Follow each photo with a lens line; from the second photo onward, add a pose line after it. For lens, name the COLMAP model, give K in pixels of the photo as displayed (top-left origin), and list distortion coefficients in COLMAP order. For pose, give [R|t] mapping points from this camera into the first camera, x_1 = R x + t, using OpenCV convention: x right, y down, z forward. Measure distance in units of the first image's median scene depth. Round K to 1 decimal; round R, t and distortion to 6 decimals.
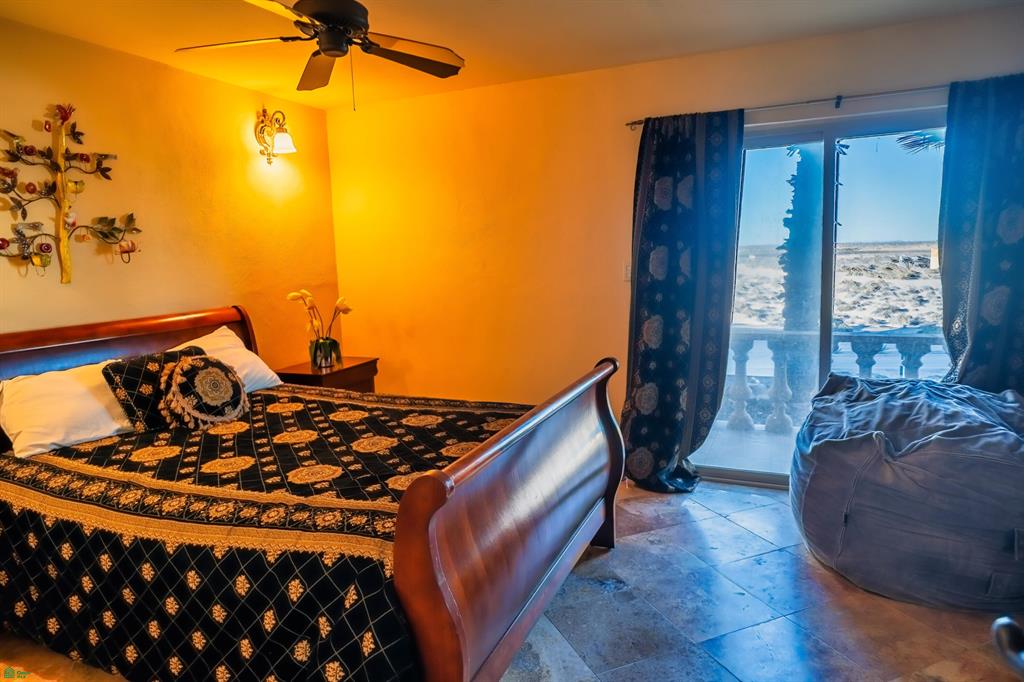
lens RADIAL K [[636.4, 0, 512.0], [0, 636.4, 341.0], [0, 0, 1]] dist [-0.003886, 0.000418]
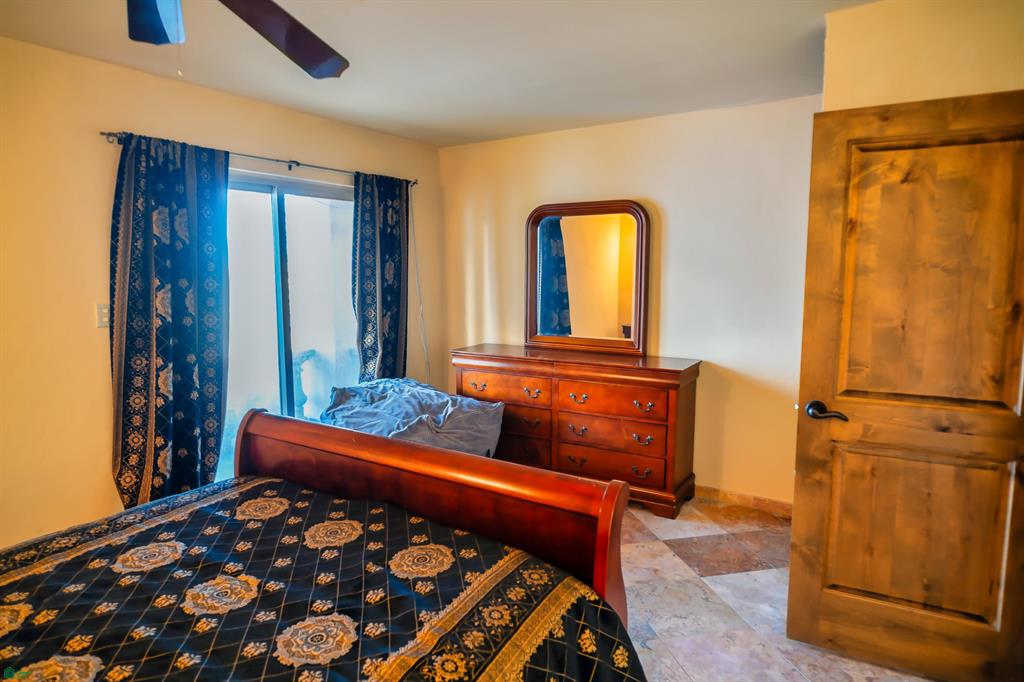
lens RADIAL K [[604.4, 0, 512.0], [0, 604.4, 341.0], [0, 0, 1]] dist [-0.002276, 0.003899]
pose [[0.164470, -0.092227, 0.982061, -0.536608], [0.132507, 0.988661, 0.070655, -0.069841], [-0.977441, 0.118510, 0.174826, 0.411206]]
